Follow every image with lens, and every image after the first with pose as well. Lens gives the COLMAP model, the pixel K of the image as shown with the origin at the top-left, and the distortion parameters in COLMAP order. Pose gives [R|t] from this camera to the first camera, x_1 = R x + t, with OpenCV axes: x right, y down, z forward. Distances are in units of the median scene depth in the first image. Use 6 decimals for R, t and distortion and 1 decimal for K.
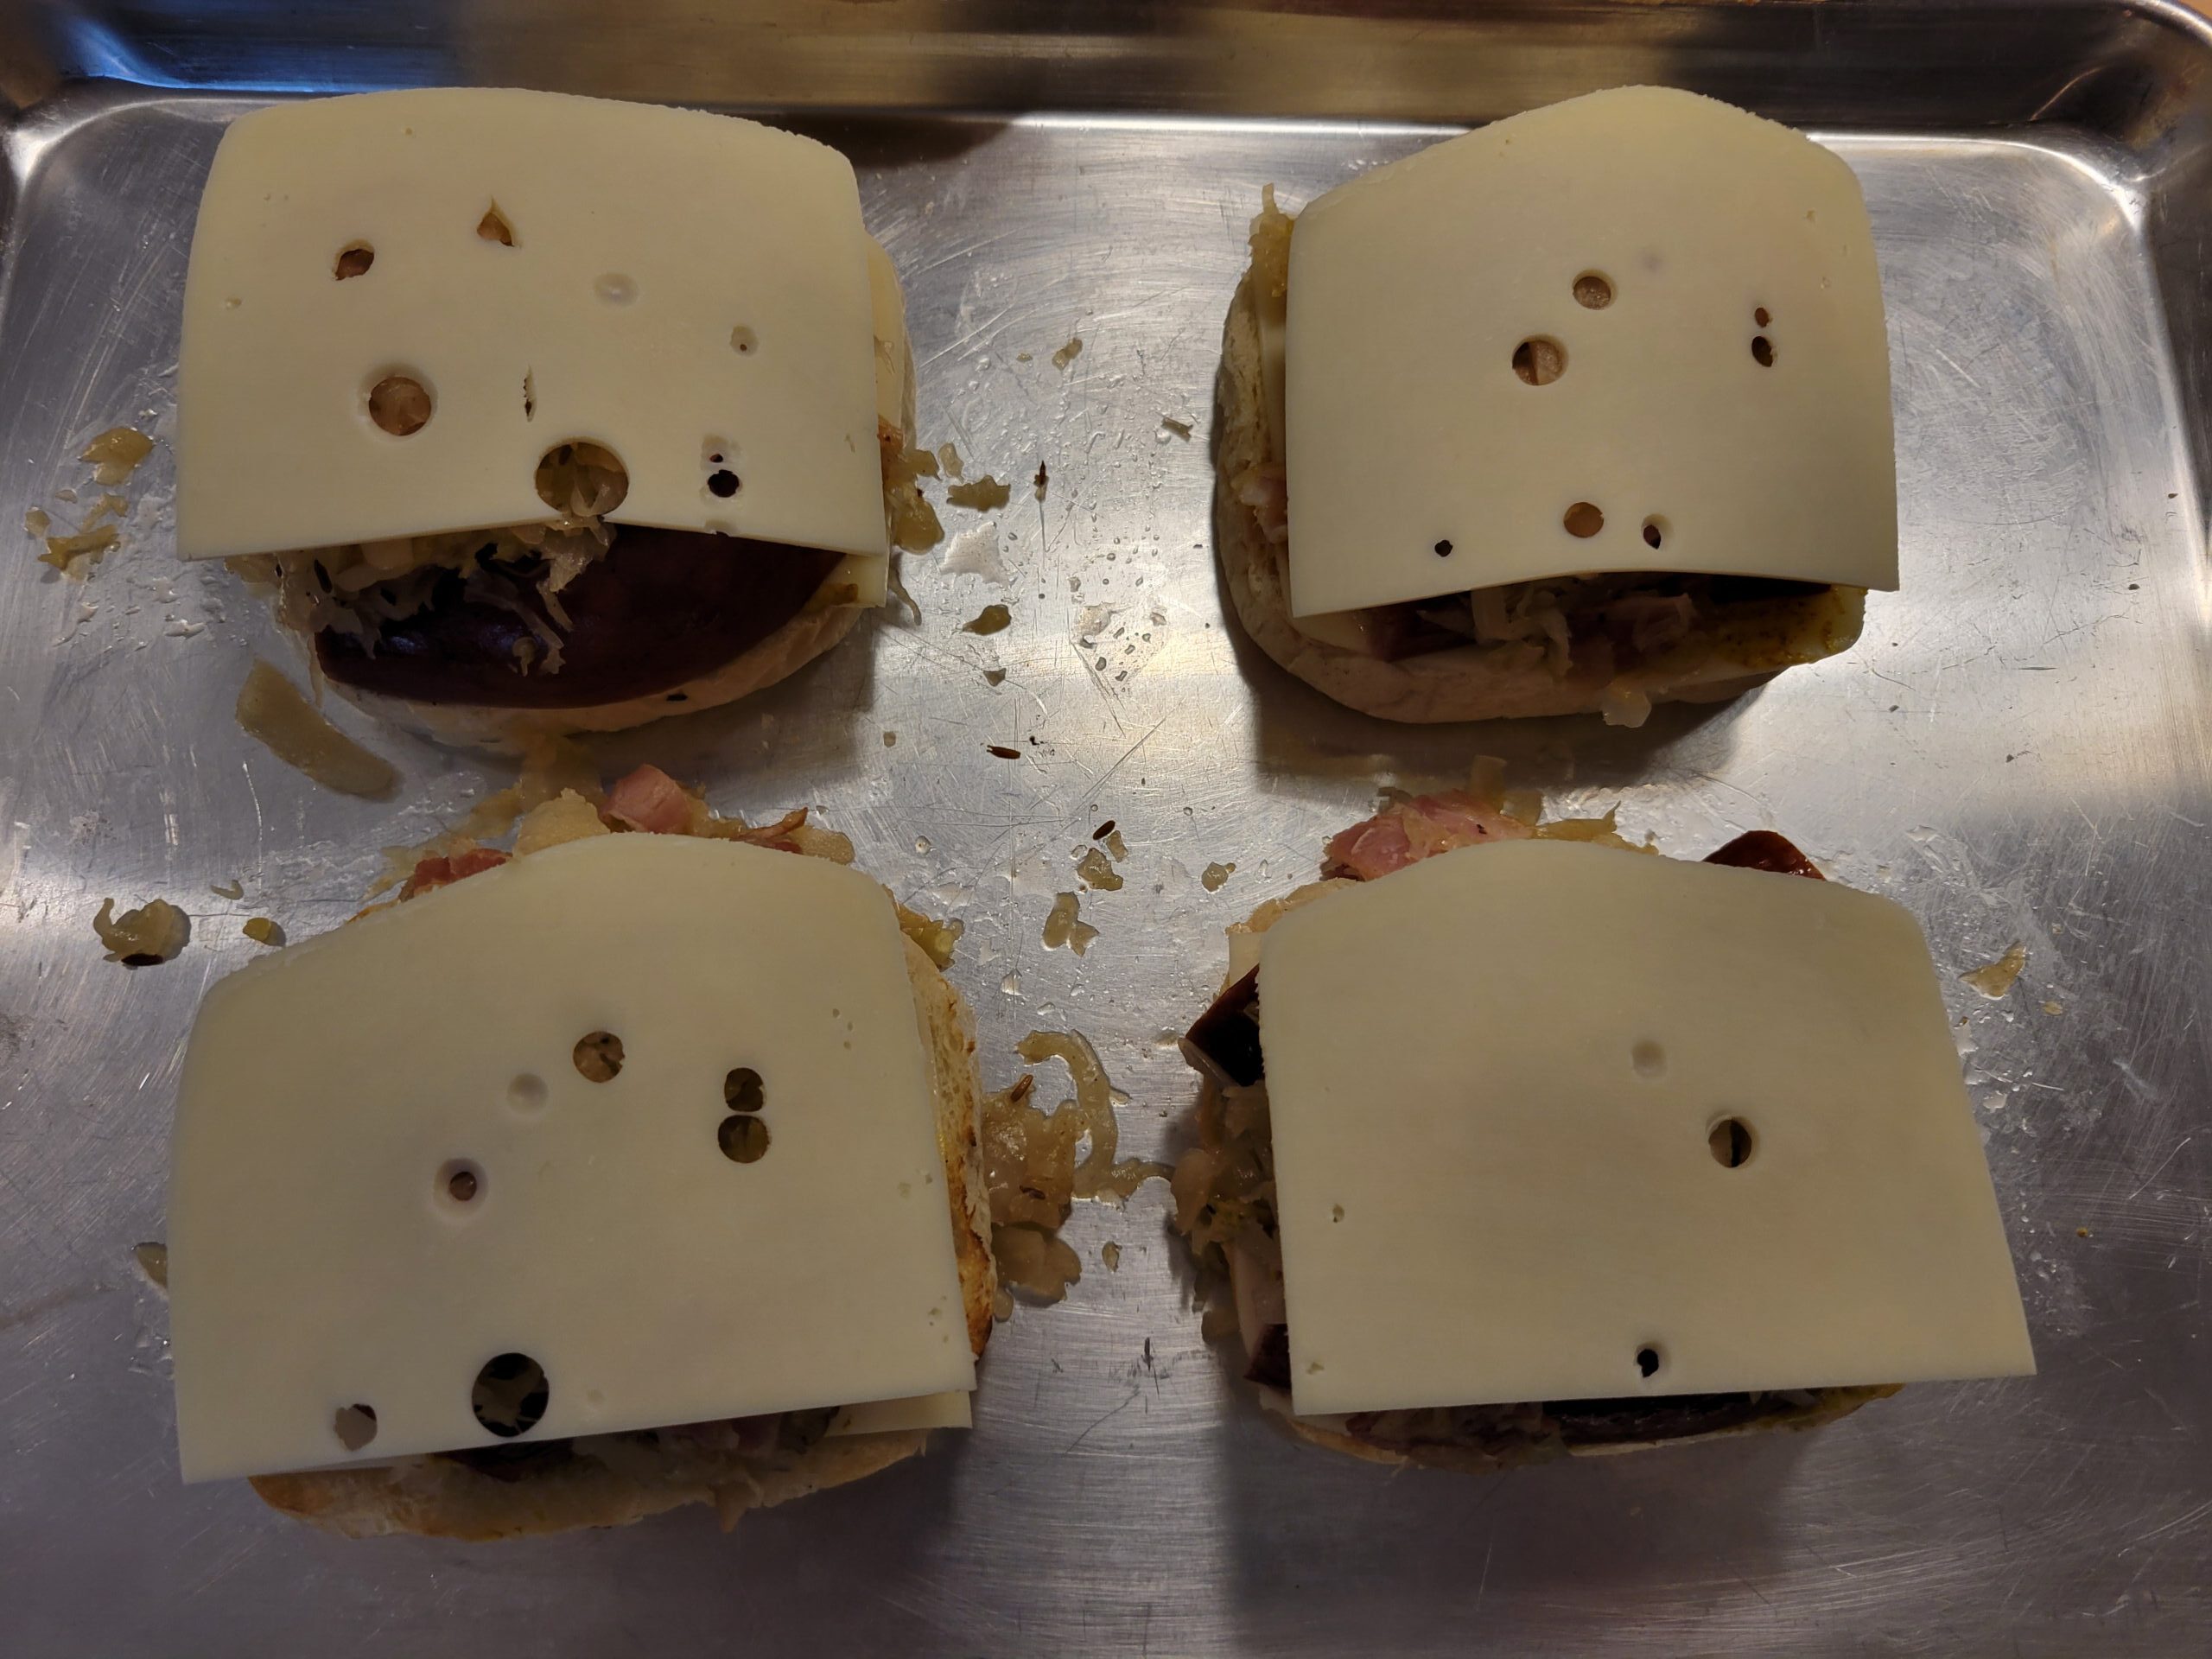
lens RADIAL K [[1881.3, 0, 1061.6], [0, 1881.3, 836.7], [0, 0, 1]] dist [0.001881, -0.005830]
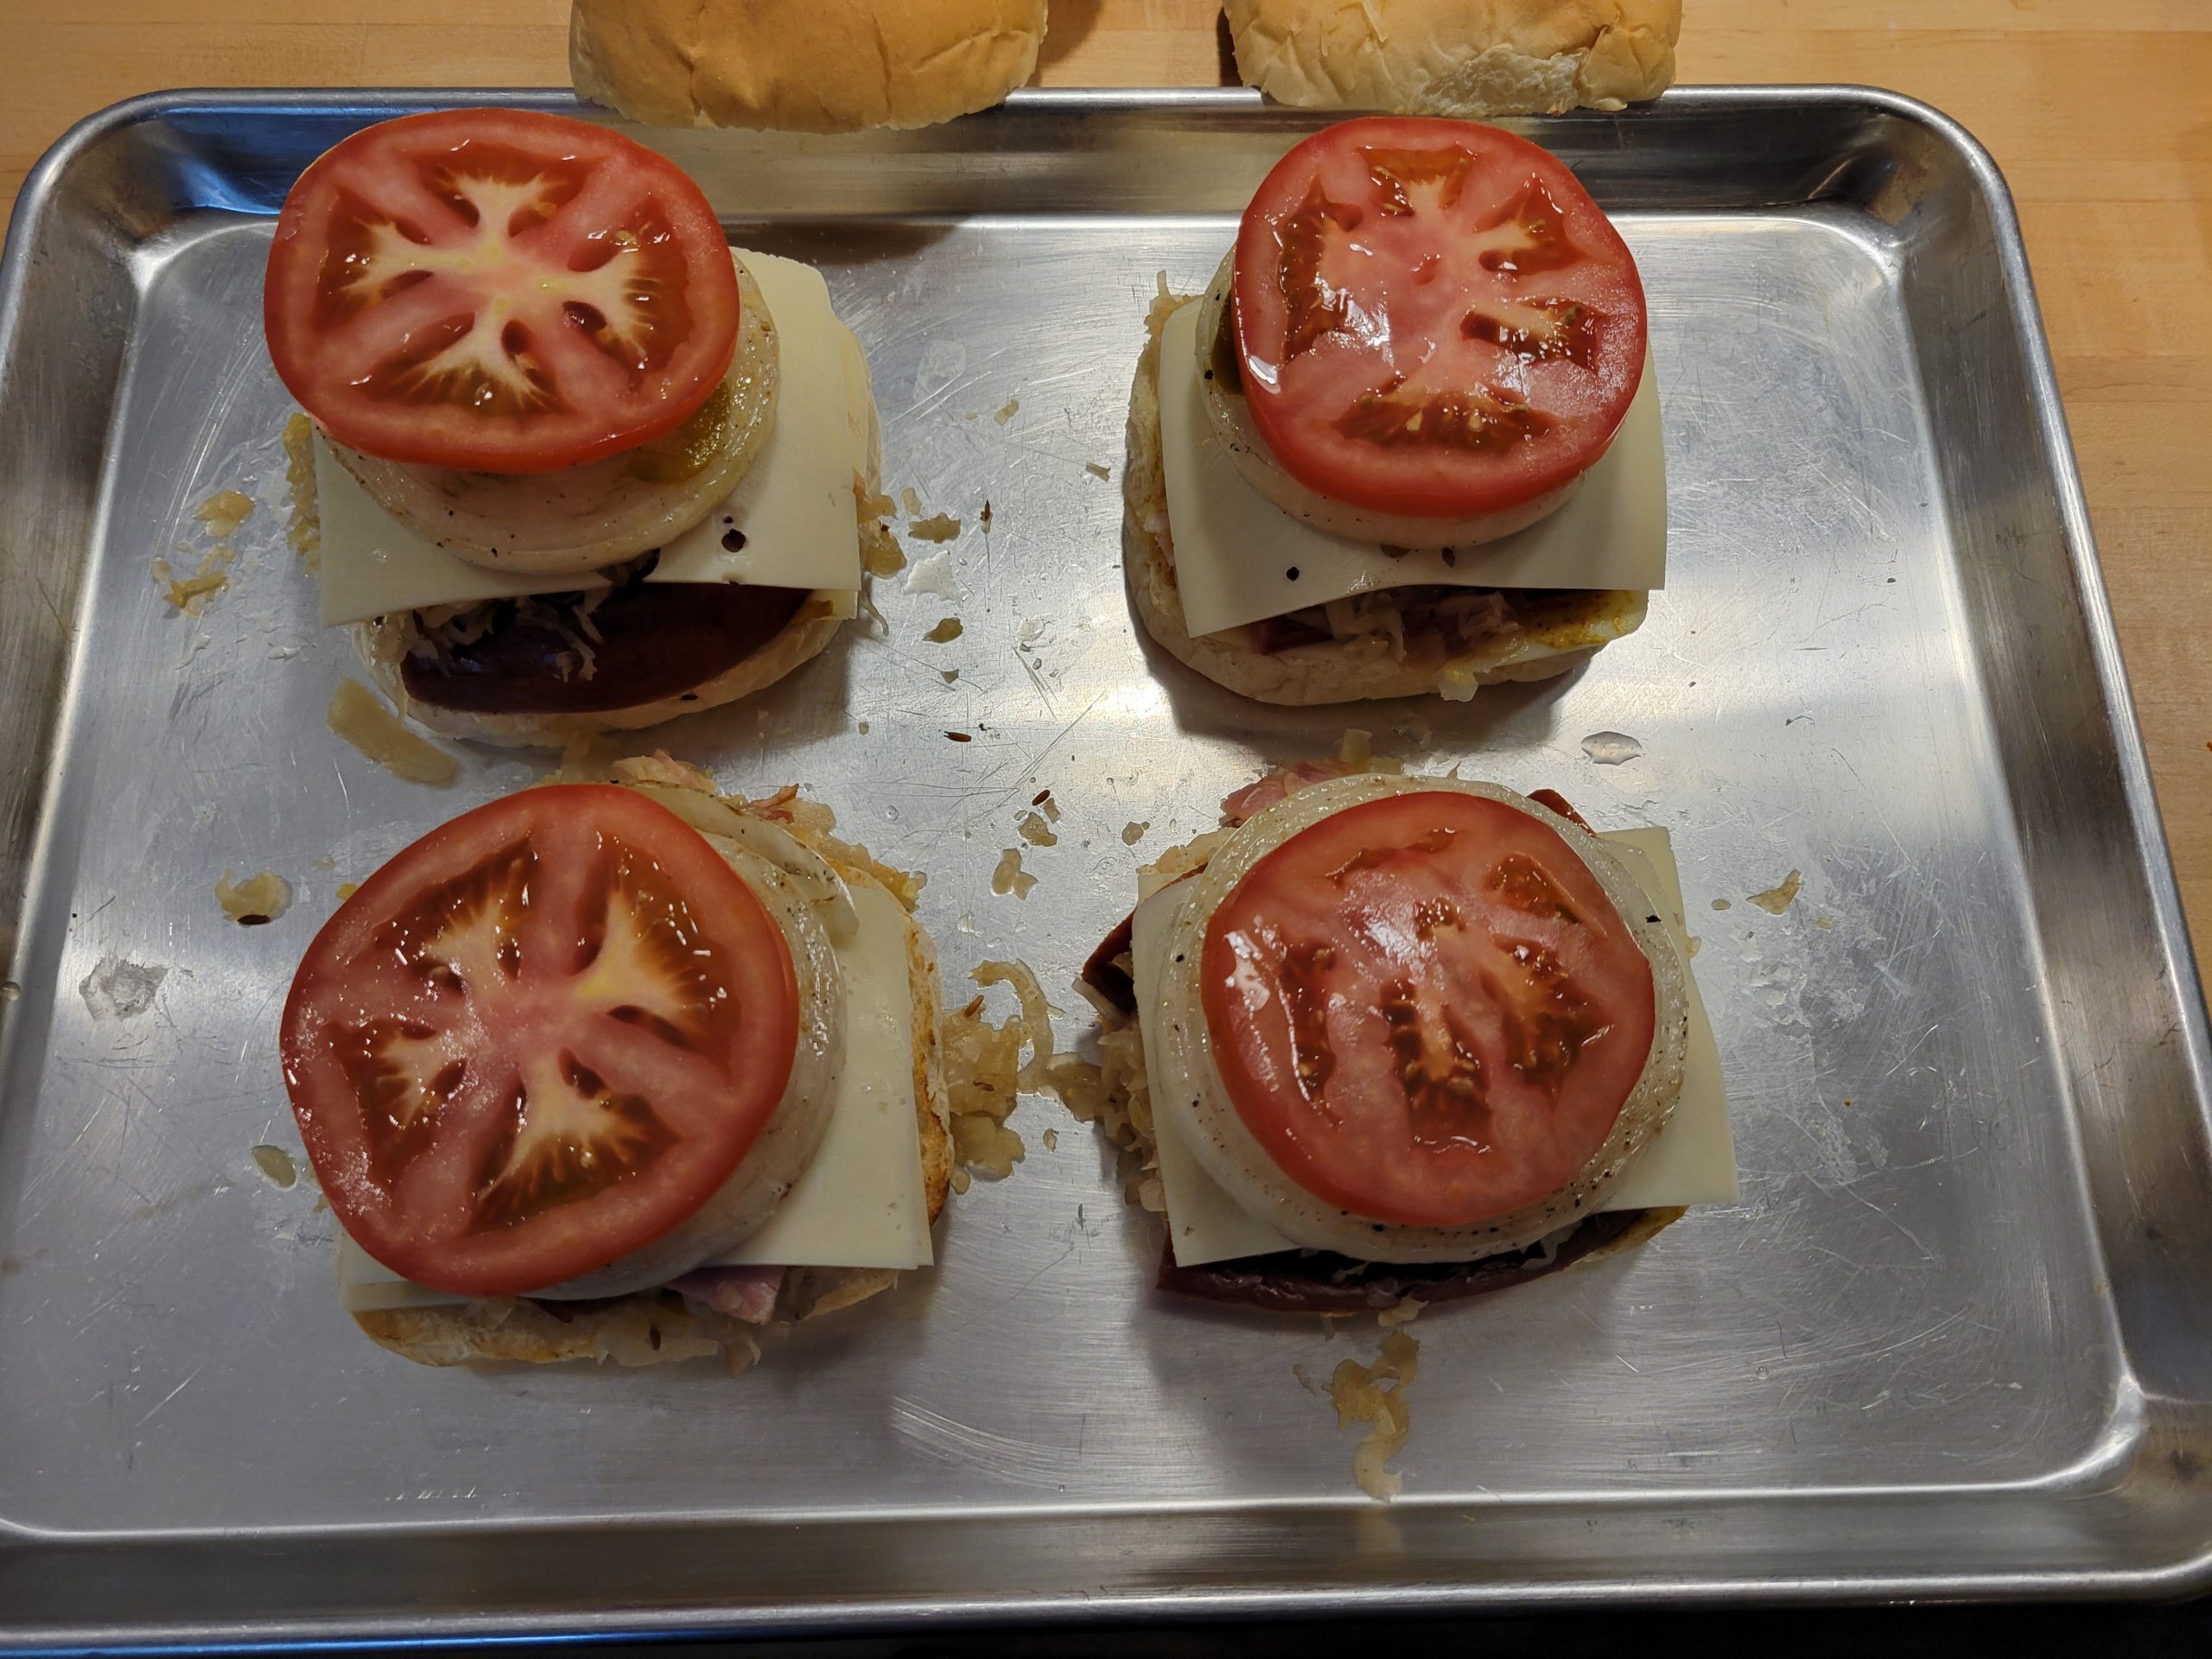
lens RADIAL K [[1935.7, 0, 1107.8], [0, 1935.7, 856.1], [0, 0, 1]] dist [0.011384, -0.003317]
pose [[0.999673, -0.025553, -0.000842, 0.065123], [0.025502, 0.998944, -0.038206, 0.082233], [0.001817, 0.038172, 0.999270, -0.248630]]
